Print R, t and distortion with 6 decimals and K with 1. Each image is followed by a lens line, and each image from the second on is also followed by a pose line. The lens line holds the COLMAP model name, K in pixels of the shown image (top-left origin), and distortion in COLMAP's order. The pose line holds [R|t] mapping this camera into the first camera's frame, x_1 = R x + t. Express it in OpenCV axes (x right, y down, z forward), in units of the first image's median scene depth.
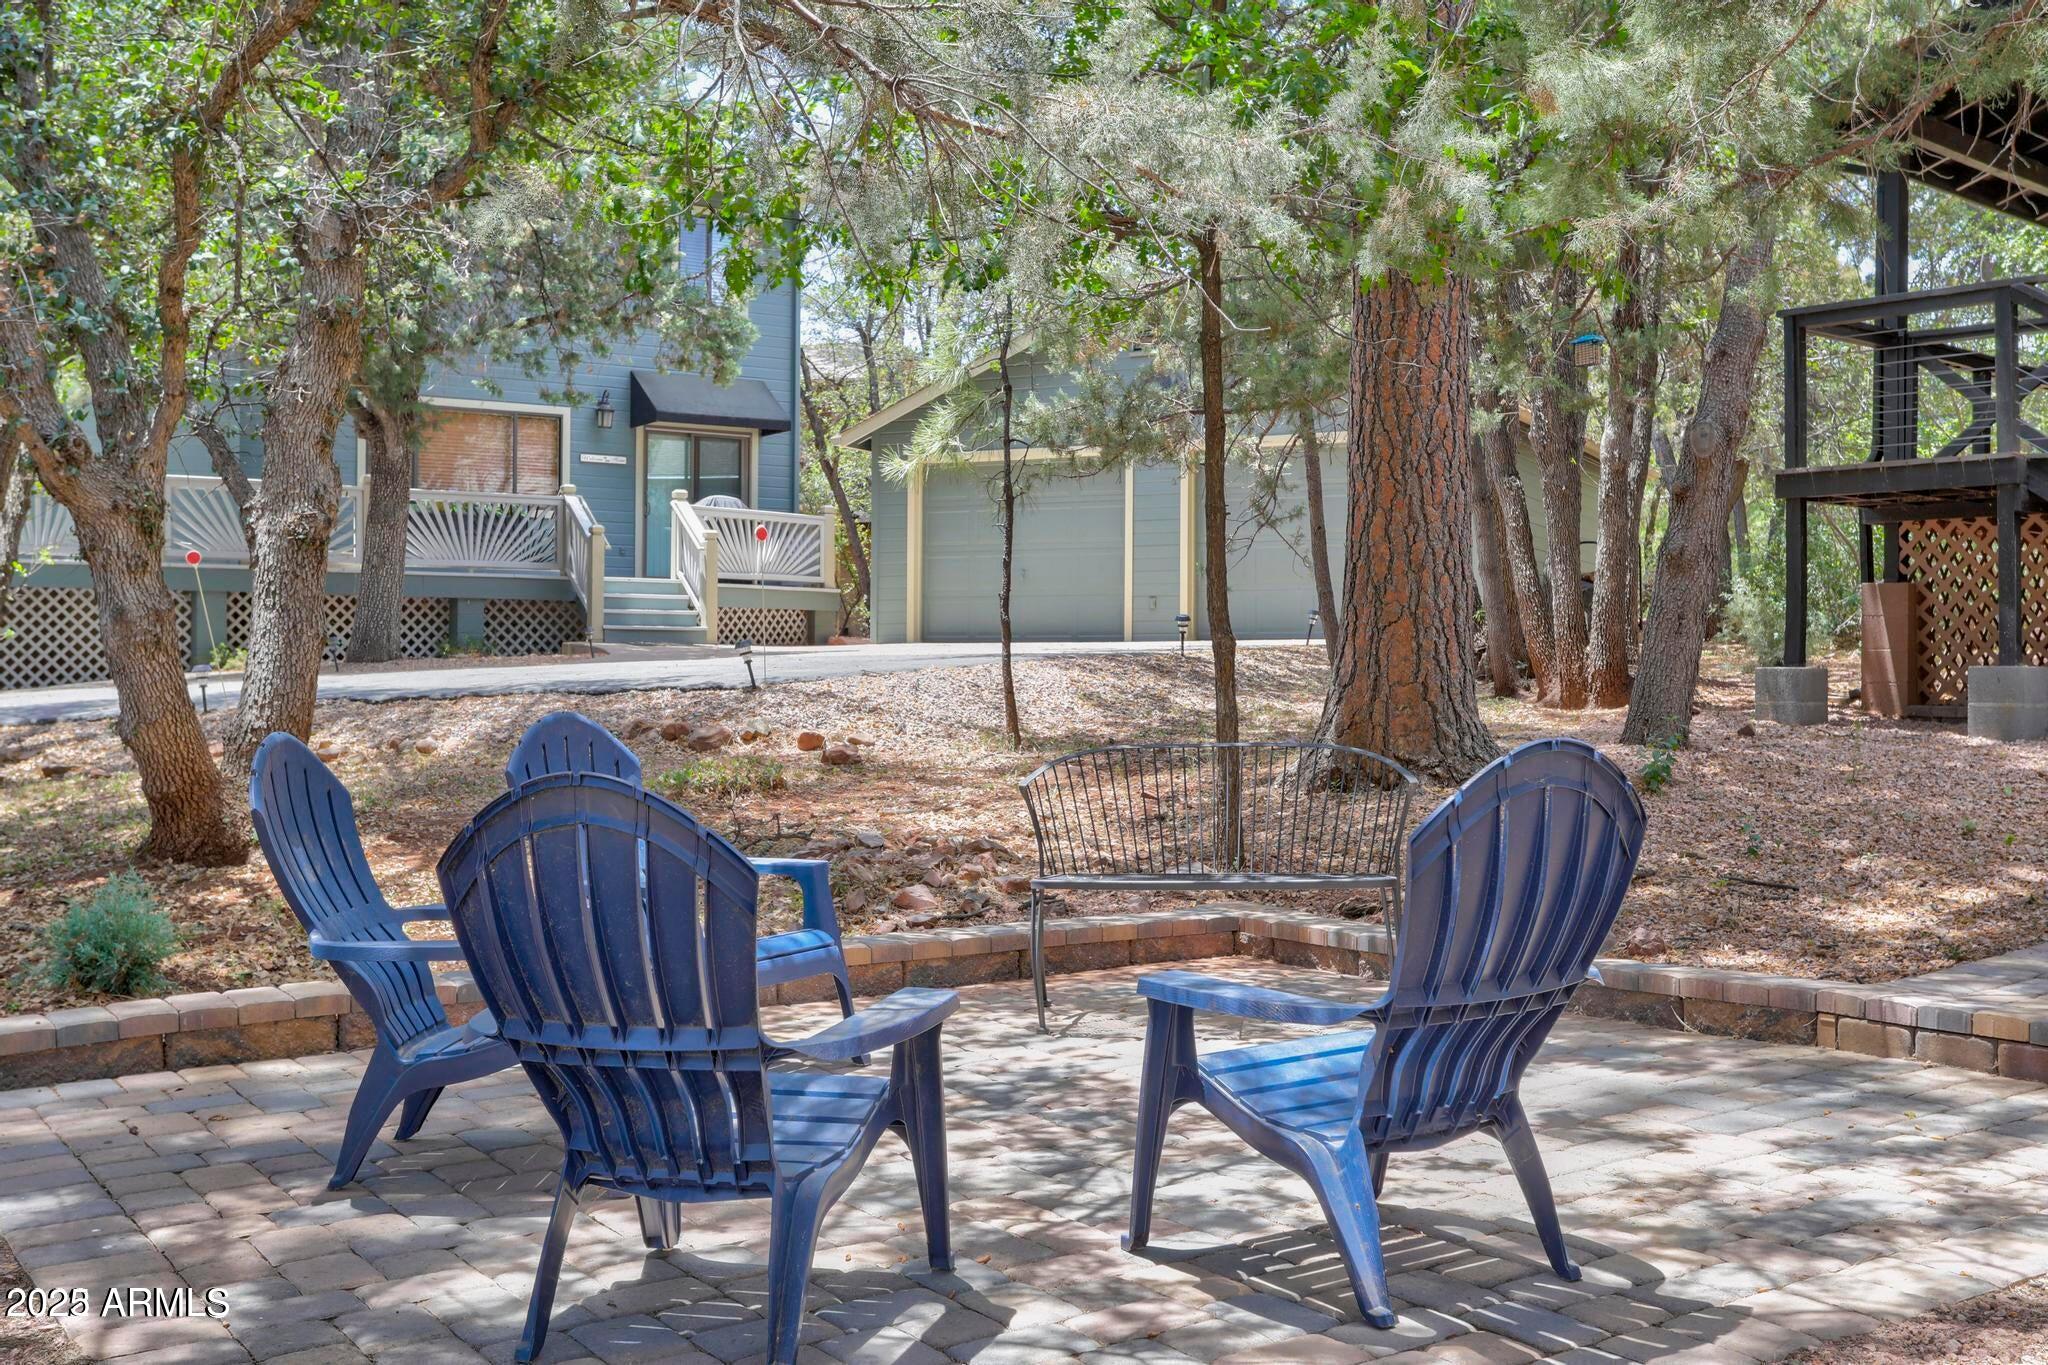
lens RADIAL K [[2126.8, 0, 1024.6], [0, 2126.8, 682.2], [0, 0, 1]] dist [-0.004322, 0.000000]
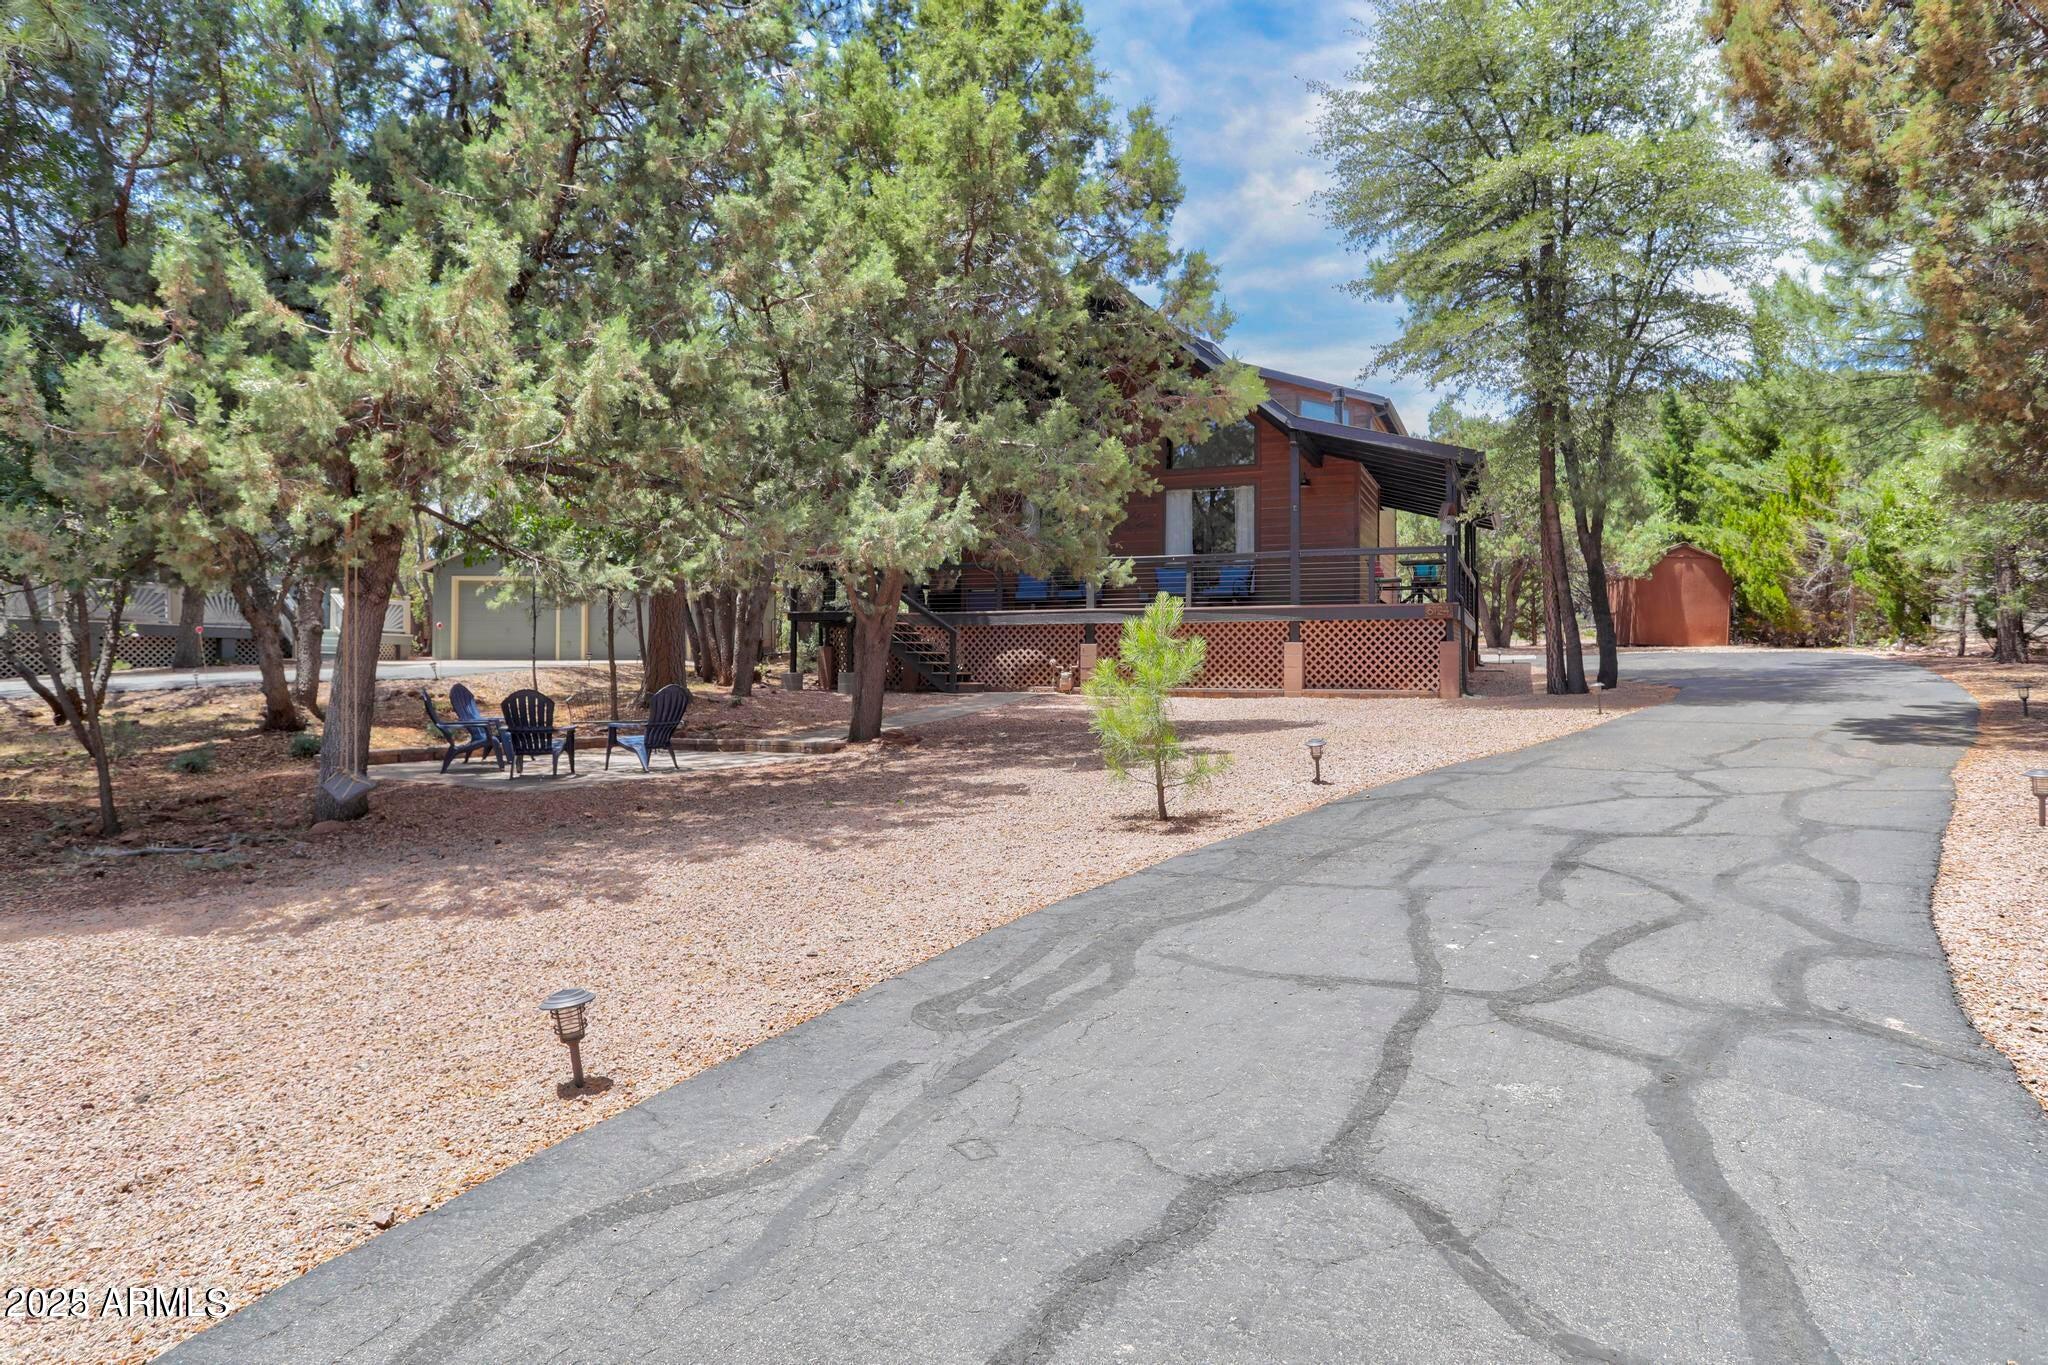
lens RADIAL K [[1239.9, 0, 1028.4], [0, 1239.9, 678.7], [0, 0, 1]] dist [-0.000135, 0.000003]
pose [[0.905756, -0.000646, 0.423800, -0.113942], [-0.000176, 0.999998, 0.001900, -0.002398], [-0.423800, -0.001796, 0.905754, -0.860971]]
